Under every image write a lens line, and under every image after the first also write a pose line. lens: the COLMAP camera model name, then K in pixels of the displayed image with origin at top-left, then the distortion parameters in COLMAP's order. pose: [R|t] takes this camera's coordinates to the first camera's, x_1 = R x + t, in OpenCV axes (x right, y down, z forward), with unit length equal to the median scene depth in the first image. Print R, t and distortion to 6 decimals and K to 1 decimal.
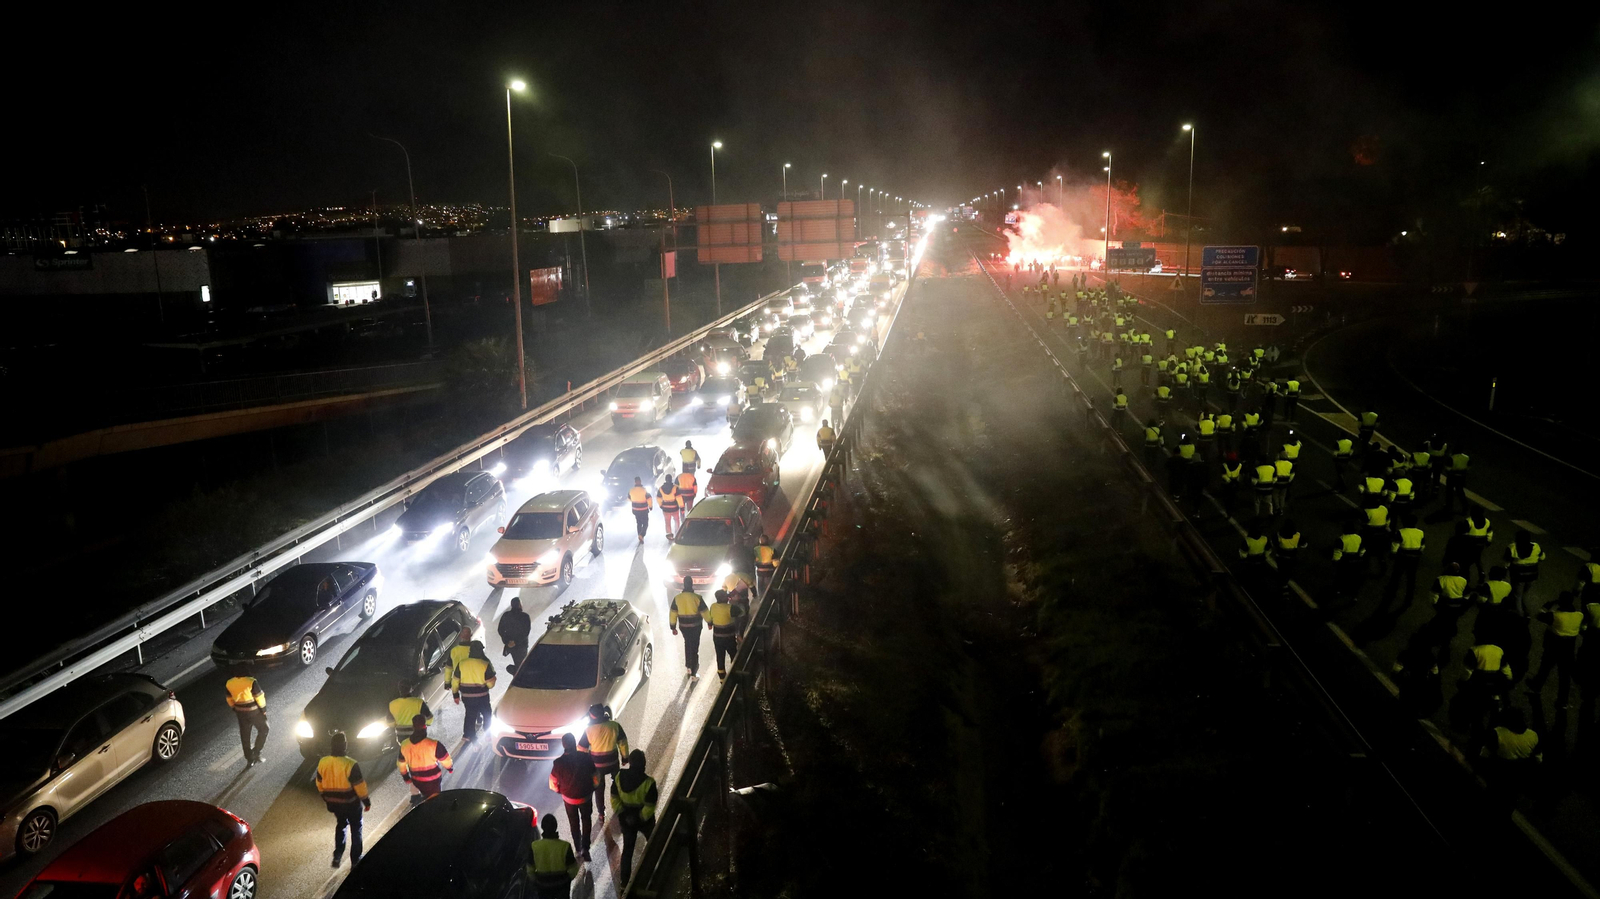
lens RADIAL K [[1175.4, 0, 799.7], [0, 1175.4, 429.3], [0, 0, 1]] dist [-0.064500, 0.007131]
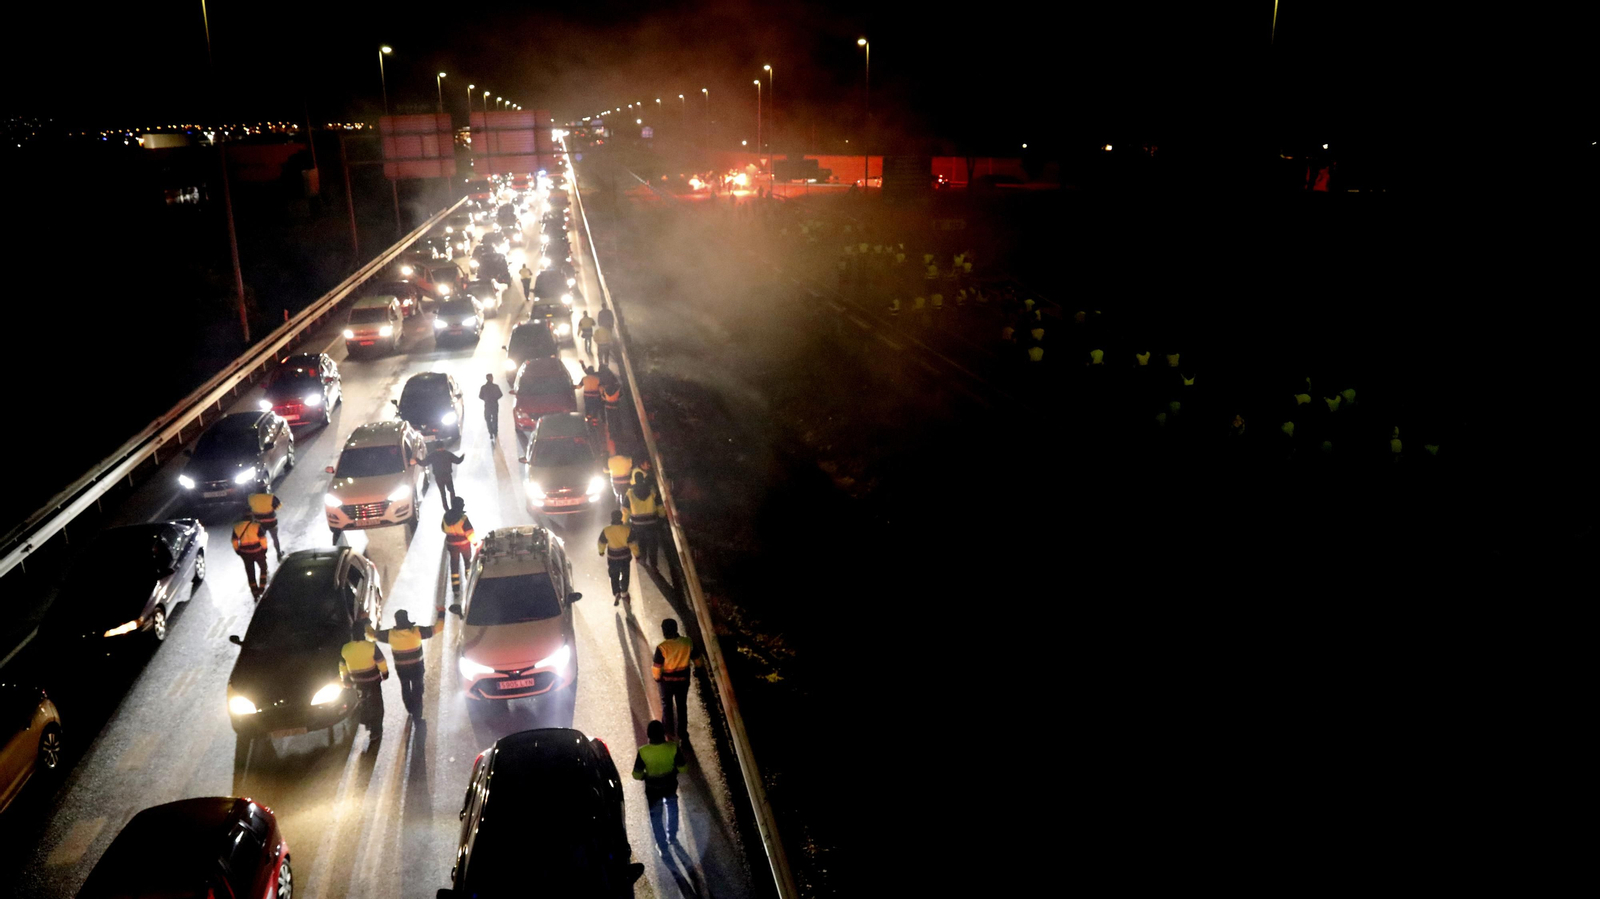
lens RADIAL K [[1175.4, 0, 799.7], [0, 1175.4, 429.3], [0, 0, 1]] dist [-0.064500, 0.007131]
pose [[0.937302, -0.077292, 0.339840, -0.196473], [0.053883, 0.995512, 0.077803, 0.003800], [-0.344328, -0.054613, 0.937260, 0.029483]]
